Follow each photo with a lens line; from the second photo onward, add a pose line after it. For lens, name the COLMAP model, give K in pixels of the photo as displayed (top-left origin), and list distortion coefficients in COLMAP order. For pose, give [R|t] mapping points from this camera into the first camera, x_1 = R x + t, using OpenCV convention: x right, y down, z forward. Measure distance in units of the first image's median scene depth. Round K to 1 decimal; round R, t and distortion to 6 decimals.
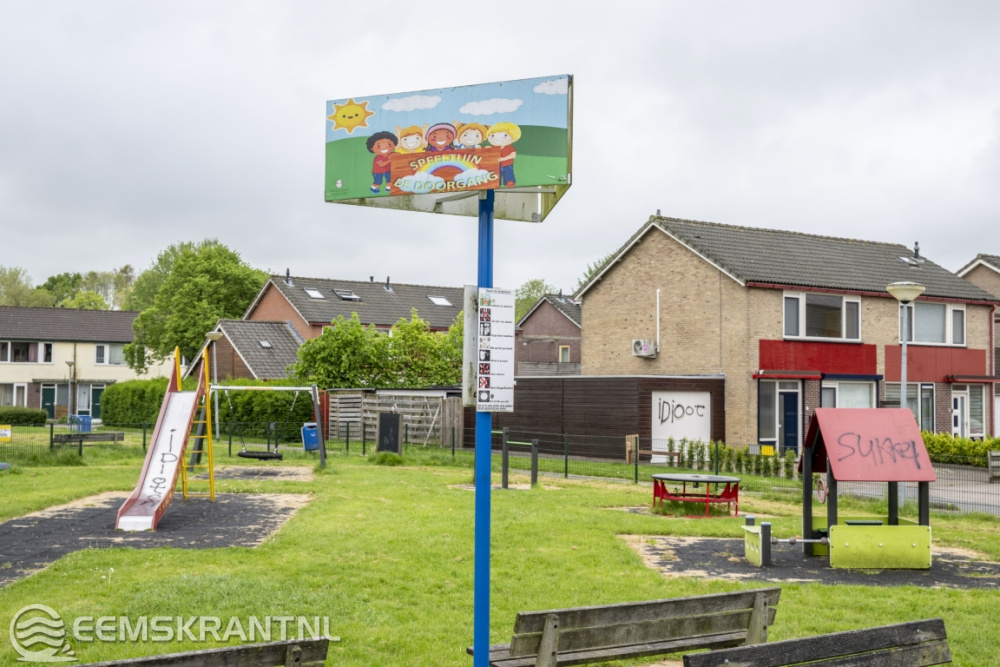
lens RADIAL K [[1287.1, 0, 500.0], [0, 1287.1, 333.5], [0, 0, 1]] dist [-0.006920, -0.008653]
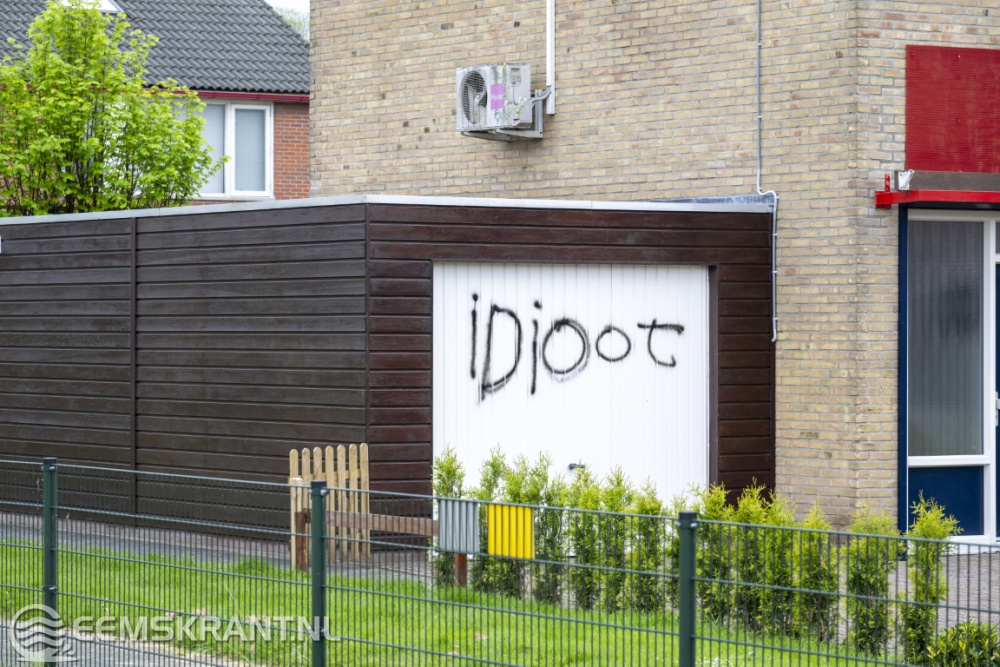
lens RADIAL K [[3438.7, 0, 500.0], [0, 3438.7, 333.5], [0, 0, 1]] dist [0.048863, 0.591783]
pose [[0.998267, -0.009428, -0.058086, 0.159295], [0.012203, 0.998791, 0.047612, 0.026259], [0.057567, -0.048238, 0.997176, 0.344506]]
